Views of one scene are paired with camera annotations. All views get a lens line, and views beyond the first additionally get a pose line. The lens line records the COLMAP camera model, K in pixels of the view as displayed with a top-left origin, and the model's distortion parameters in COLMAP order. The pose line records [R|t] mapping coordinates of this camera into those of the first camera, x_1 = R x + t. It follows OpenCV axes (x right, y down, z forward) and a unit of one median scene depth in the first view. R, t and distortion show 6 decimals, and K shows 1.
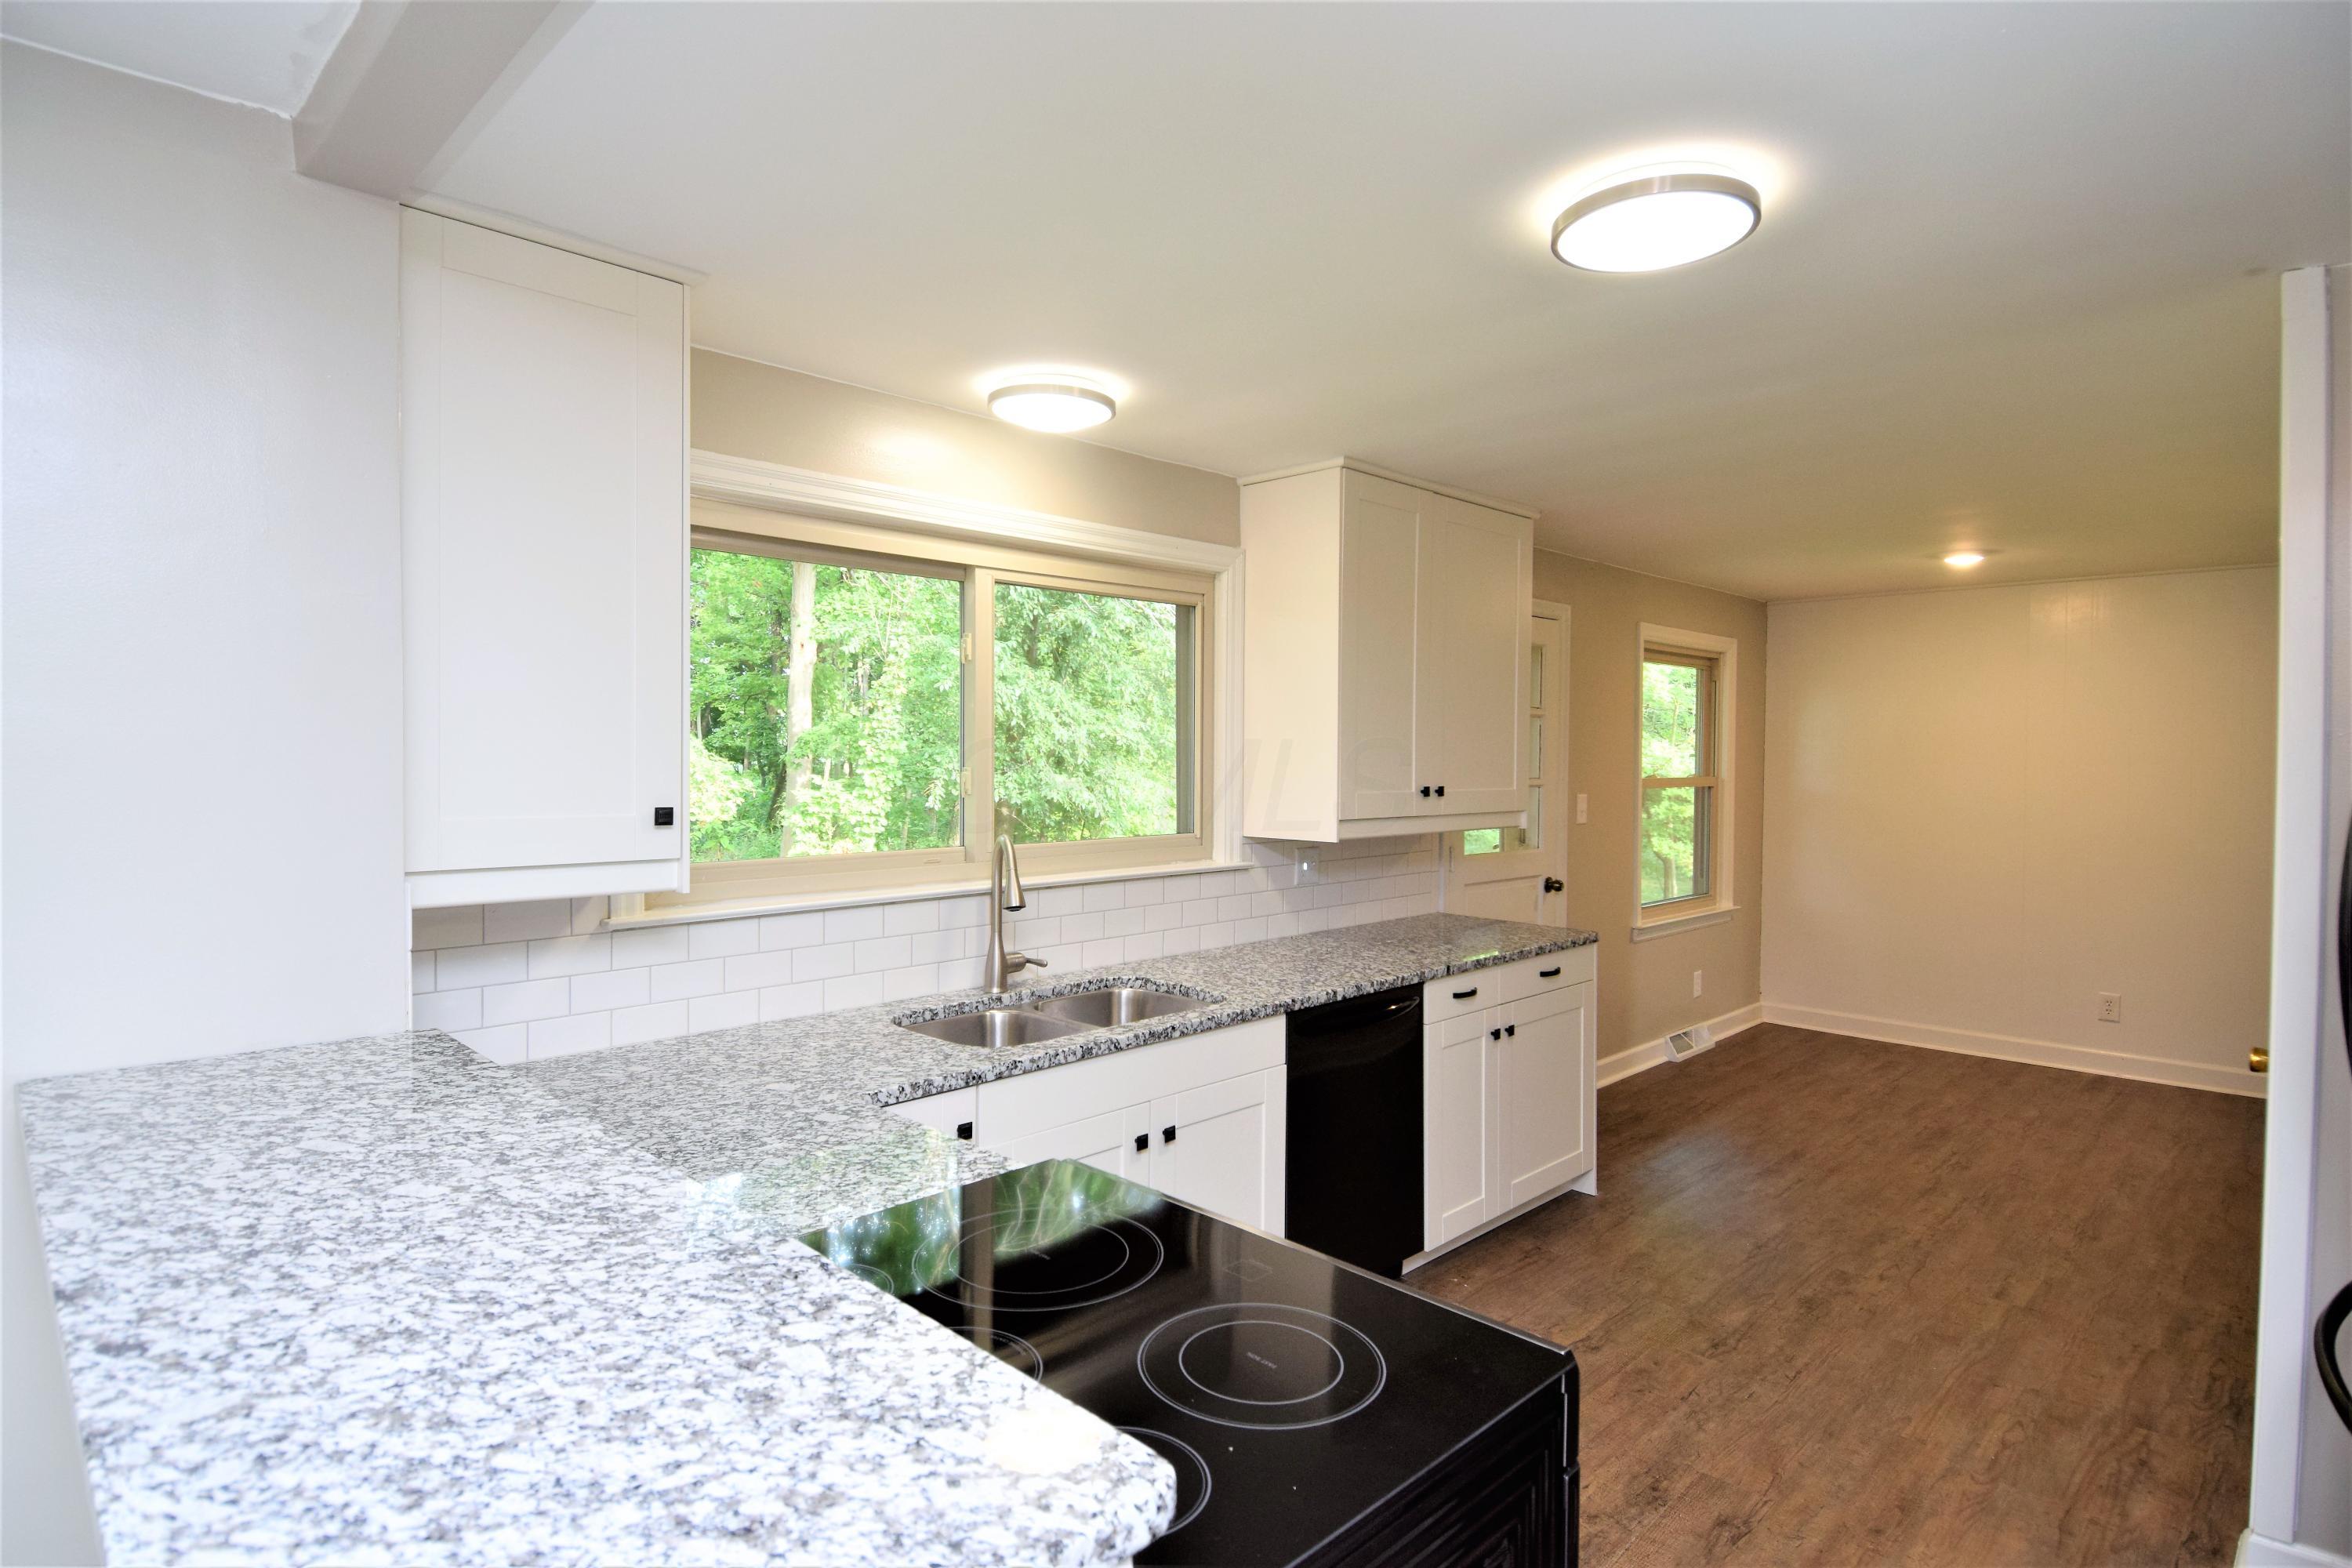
lens RADIAL K [[1225.7, 0, 1175.4], [0, 1225.7, 769.7], [0, 0, 1]] dist [0.046385, -0.050864]
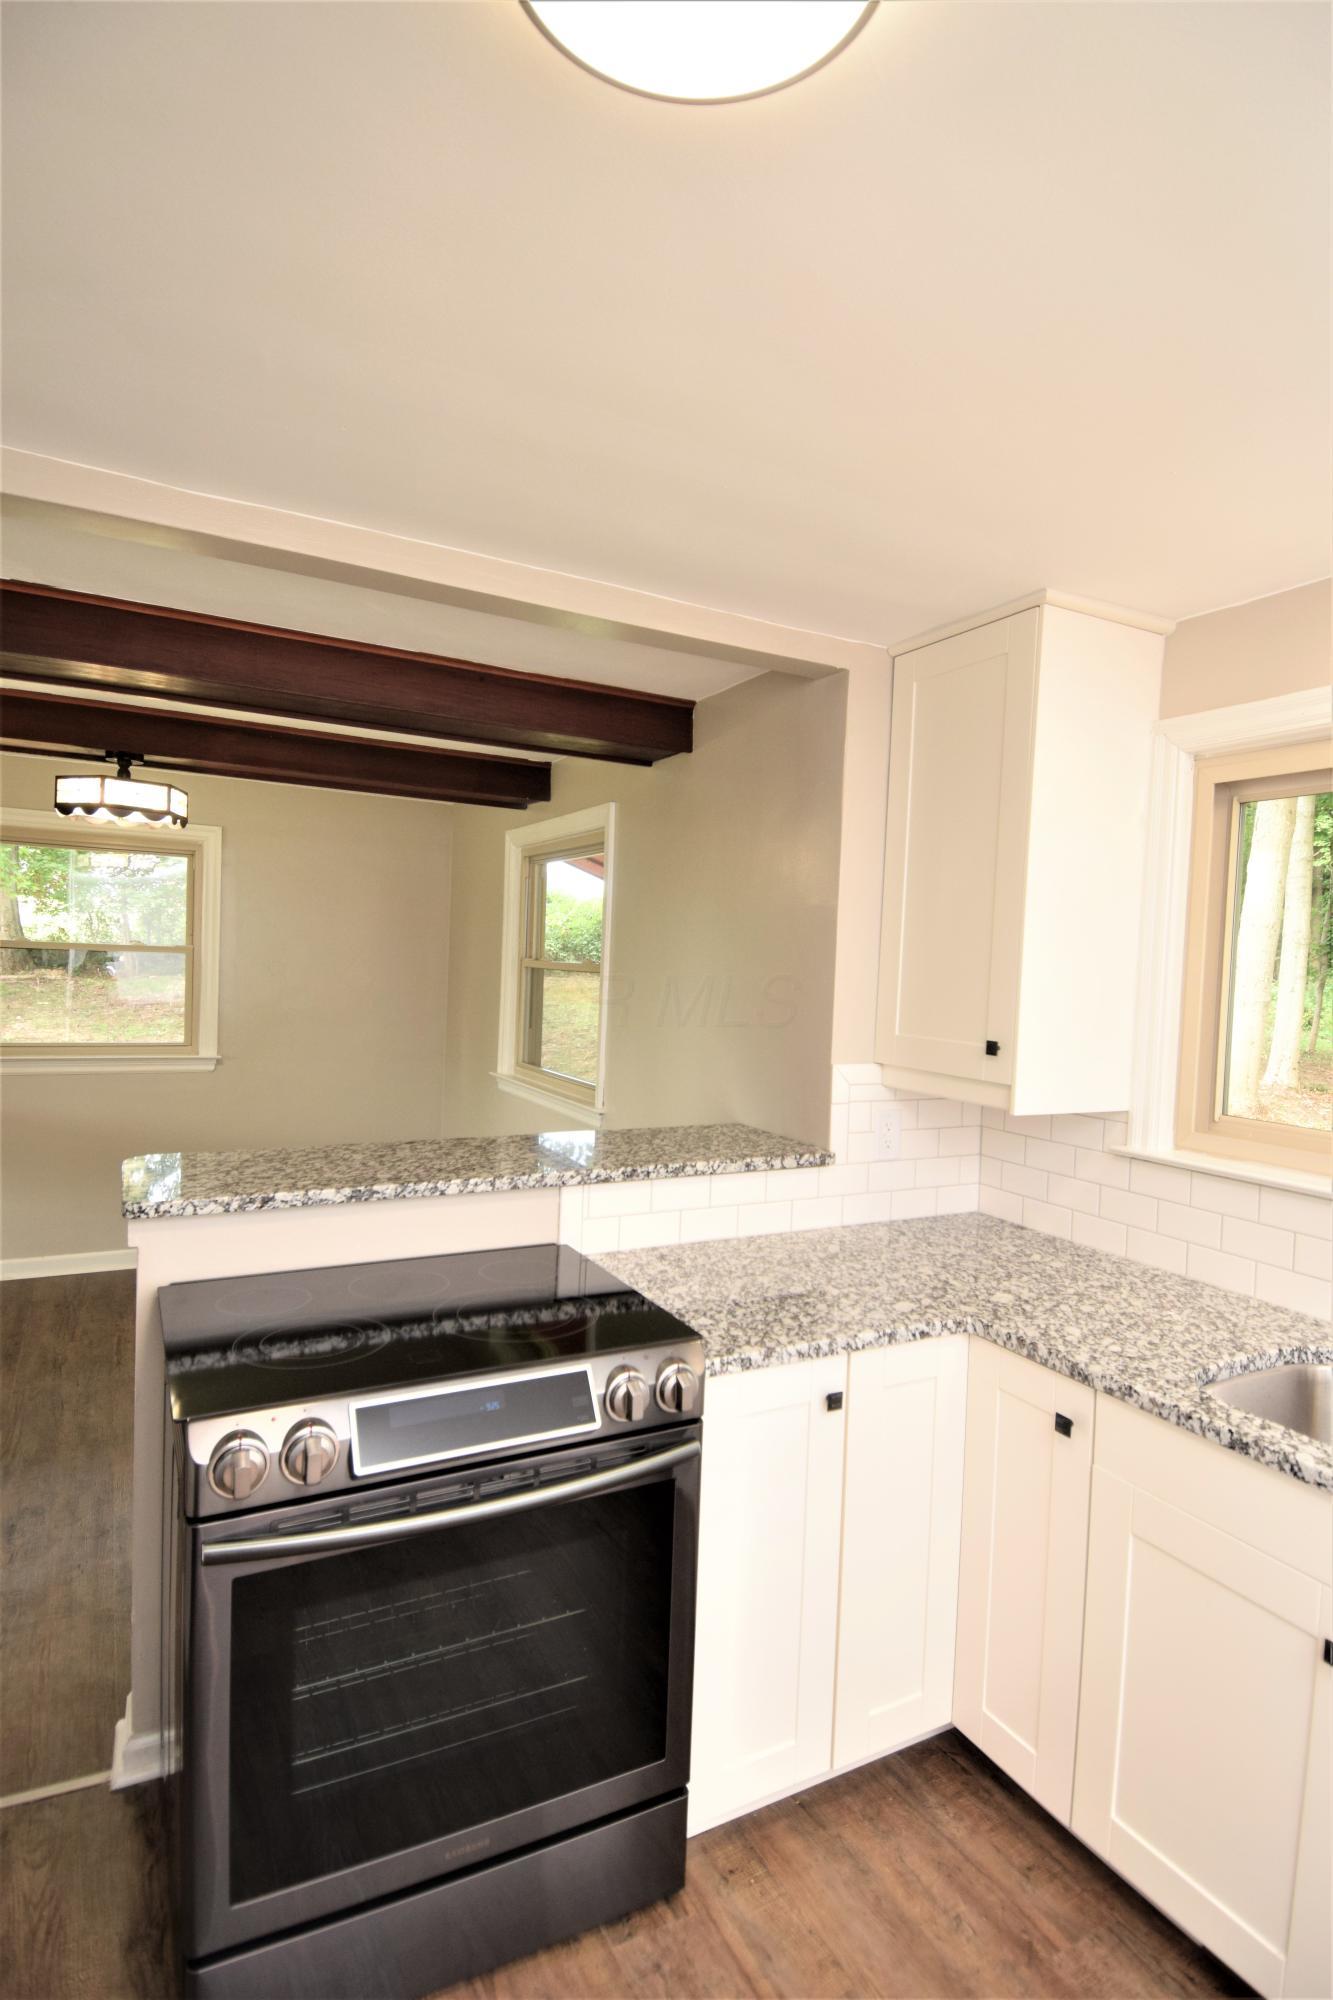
lens RADIAL K [[1044.4, 0, 676.2], [0, 1044.4, 1000.4], [0, 0, 1]] dist [0.055976, -0.059579]
pose [[-0.286687, 0.015215, -0.957903, 0.499756], [-0.055752, 0.997914, 0.032536, -0.019302], [0.956401, 0.062733, -0.285241, 0.720168]]
